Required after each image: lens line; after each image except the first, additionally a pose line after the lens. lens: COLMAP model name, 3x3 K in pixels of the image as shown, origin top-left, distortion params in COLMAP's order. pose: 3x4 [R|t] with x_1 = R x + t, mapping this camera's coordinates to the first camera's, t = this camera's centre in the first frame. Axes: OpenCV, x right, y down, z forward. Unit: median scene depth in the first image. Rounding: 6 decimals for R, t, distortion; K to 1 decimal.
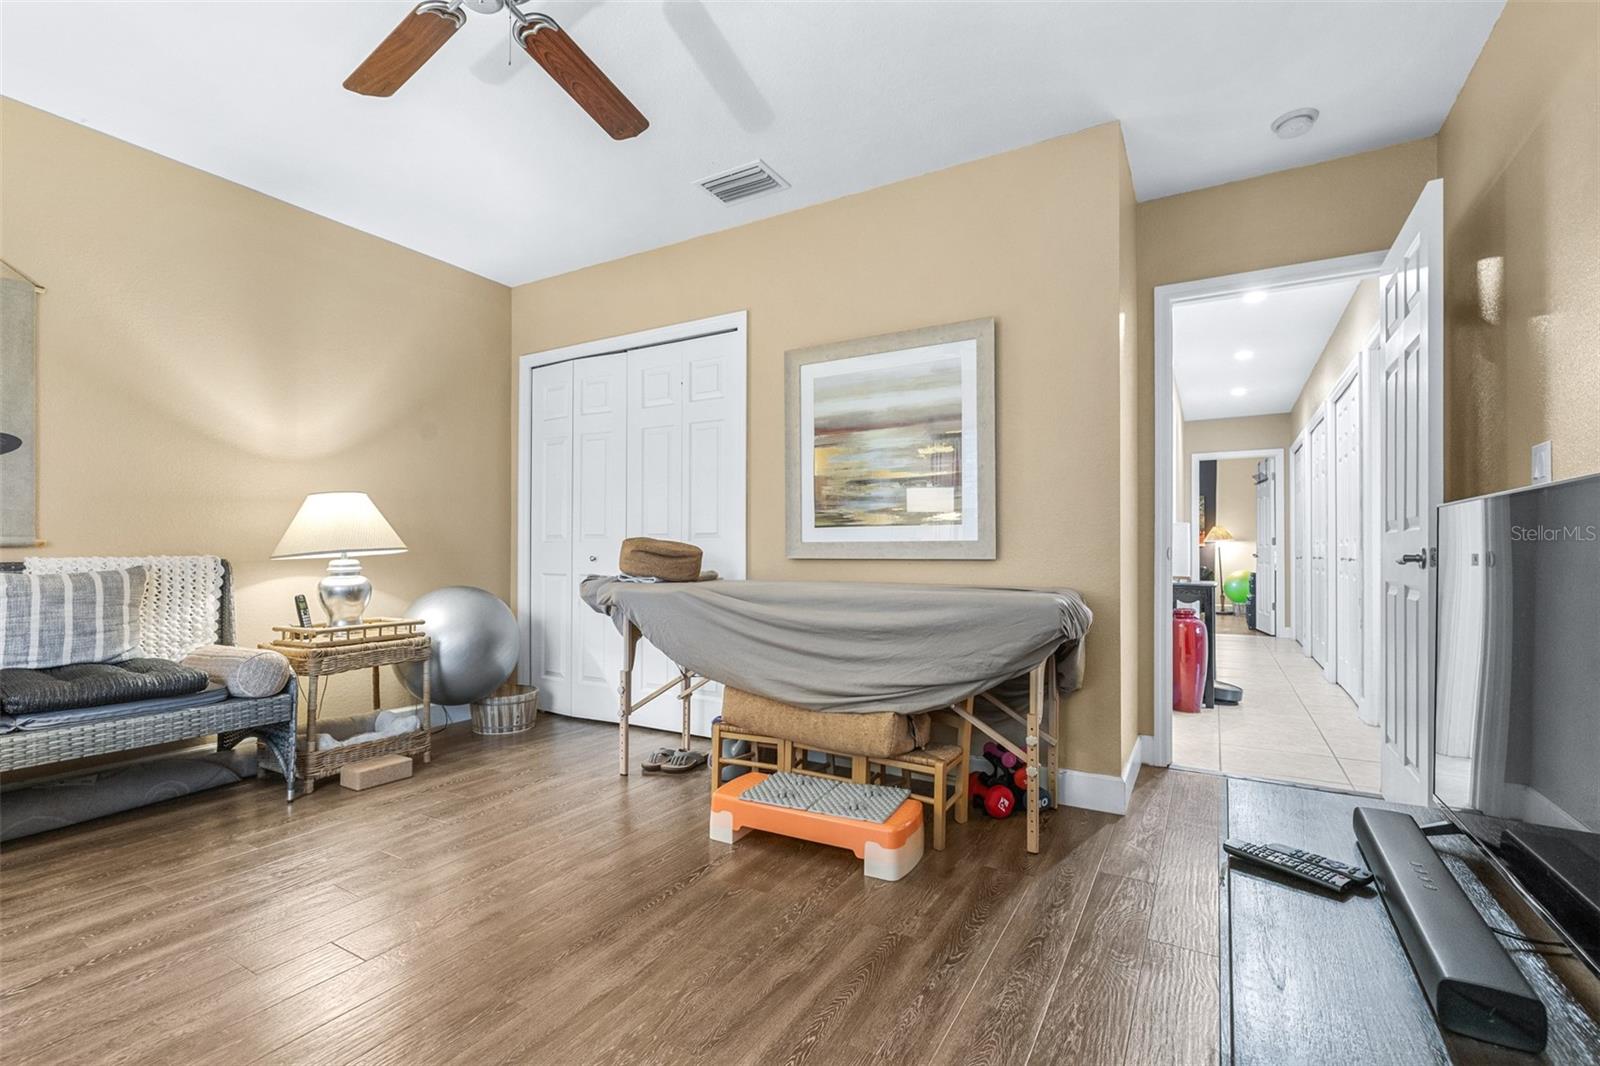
lens RADIAL K [[714.2, 0, 784.7], [0, 714.2, 542.3], [0, 0, 1]] dist [0.000379, -0.000104]
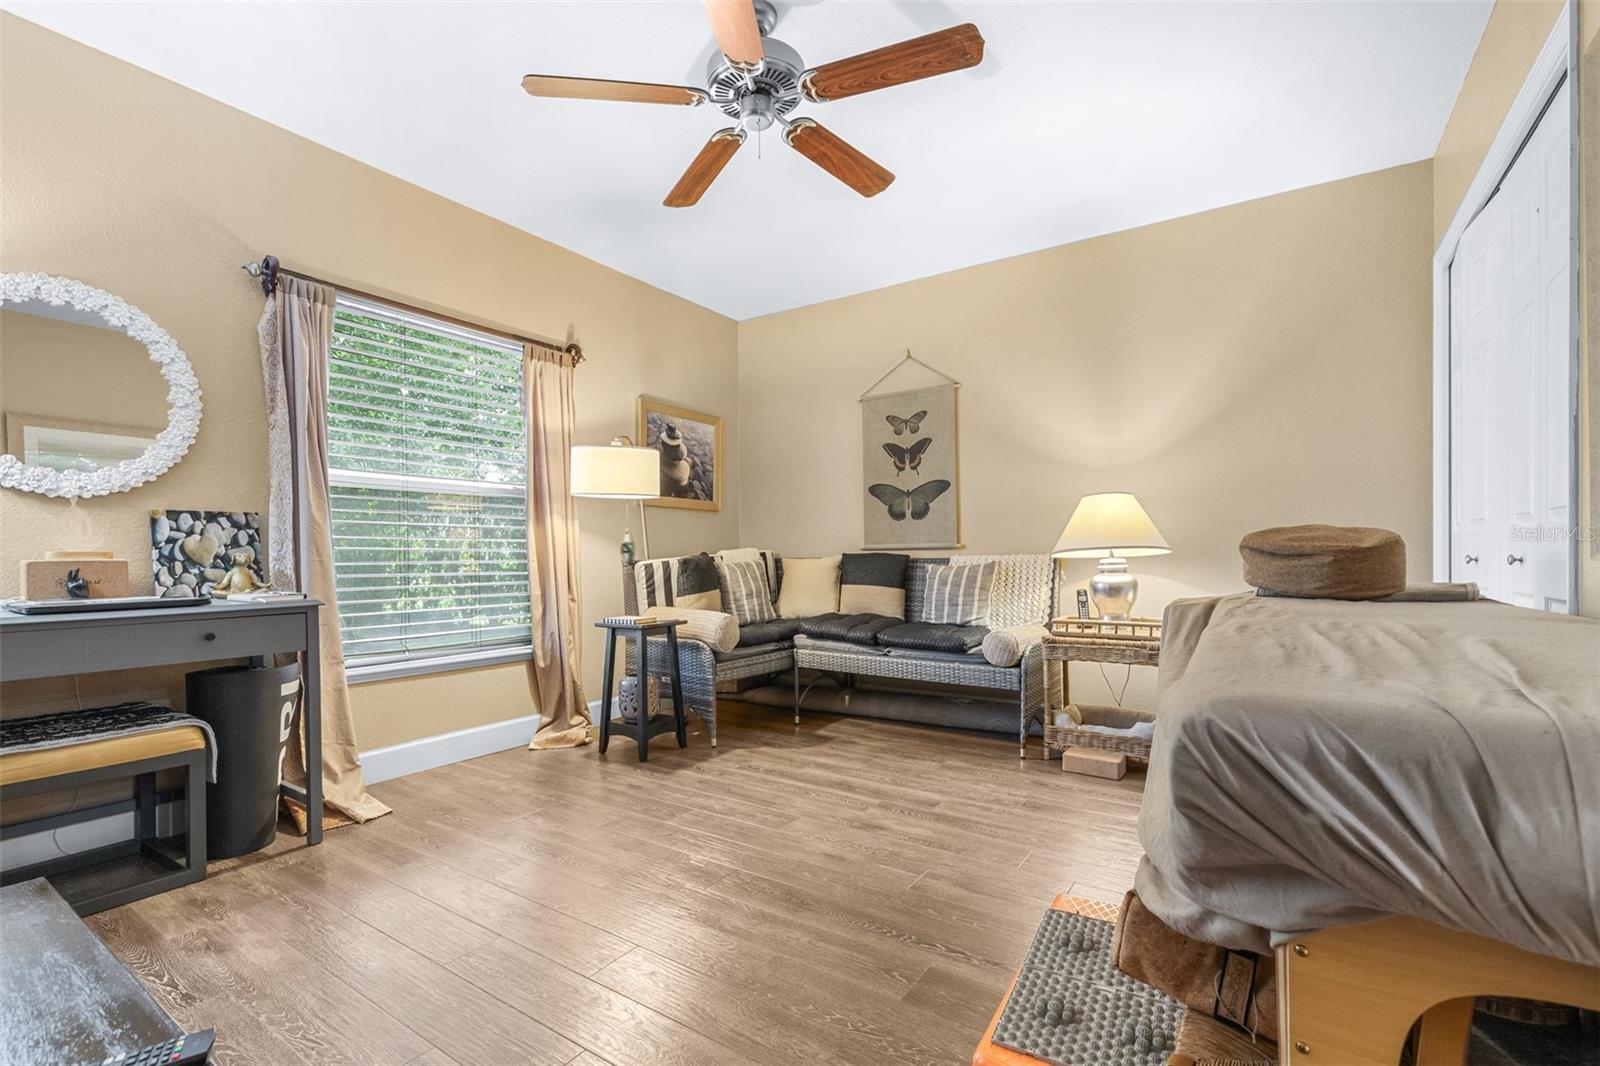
lens RADIAL K [[719.5, 0, 796.0], [0, 719.5, 563.9], [0, 0, 1]] dist [-0.000938, -0.000174]
pose [[-0.052862, 0.012622, -0.998522, 0.496183], [0.017776, 0.999774, 0.011697, 0.013290], [0.998444, -0.017131, -0.053074, 0.637643]]
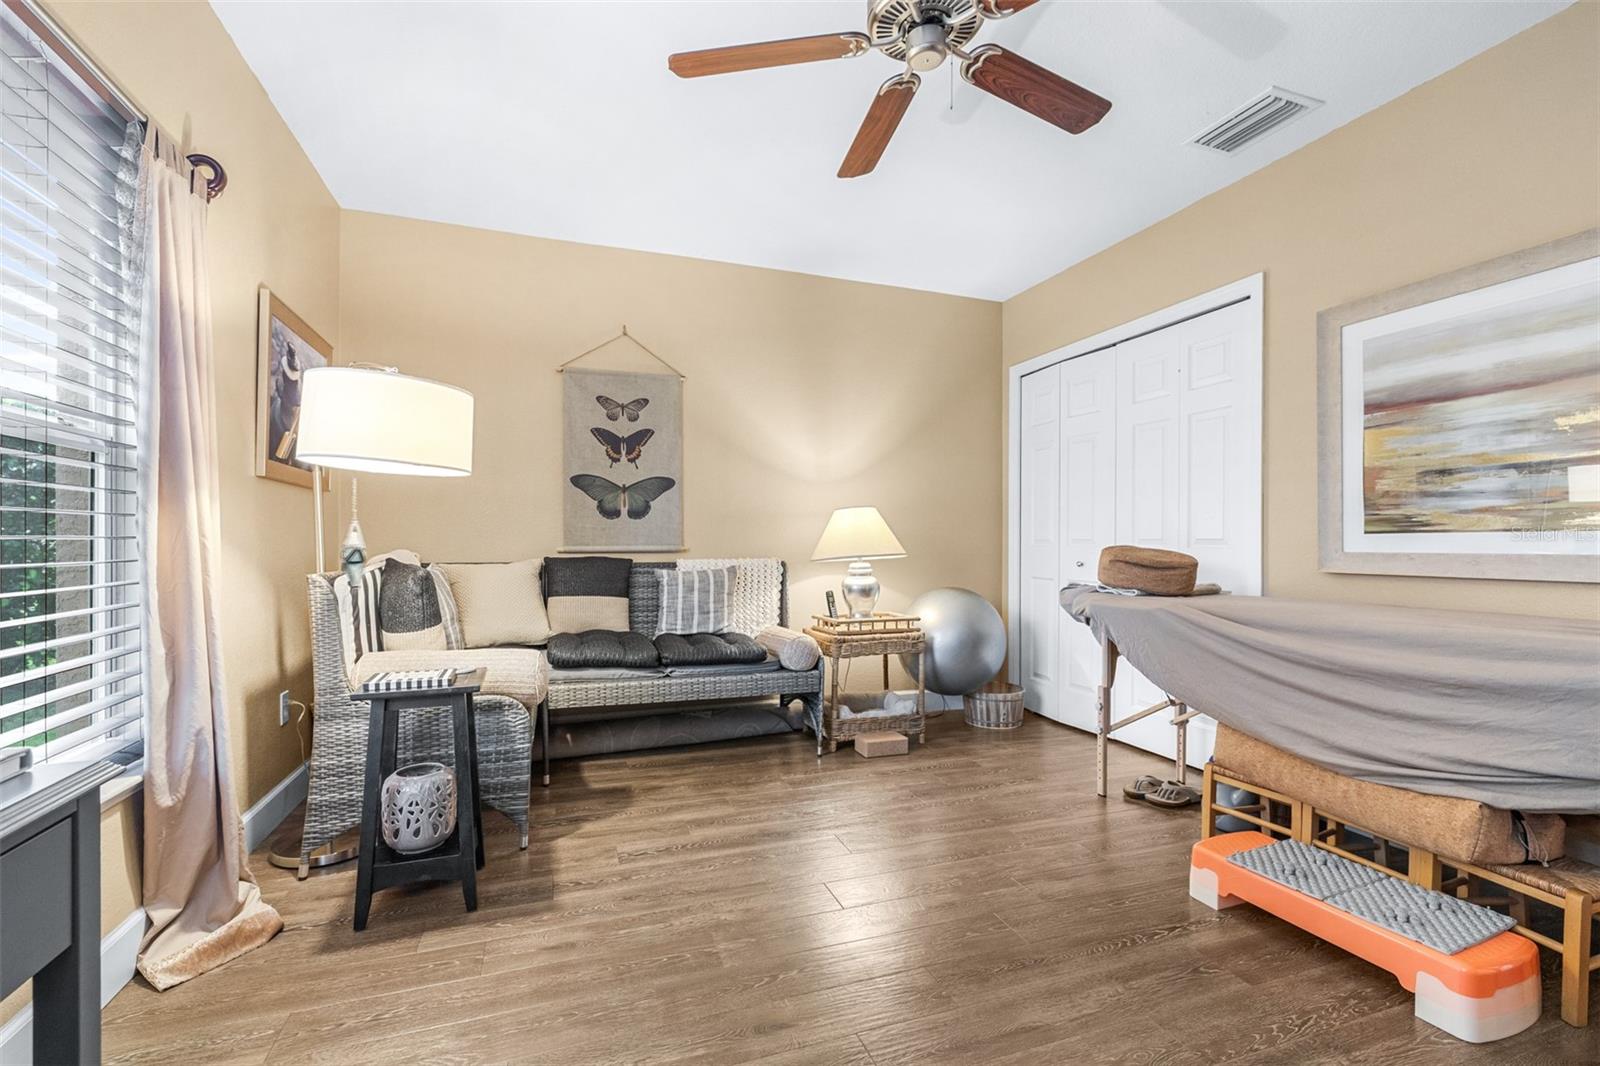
lens RADIAL K [[695.6, 0, 798.9], [0, 695.6, 543.1], [0, 0, 1]] dist [0.000172, -0.000398]
pose [[0.770546, 0.002572, -0.637379, 0.055316], [0.003904, 0.999954, 0.008754, -0.021208], [0.637372, -0.009233, 0.770501, 0.033663]]
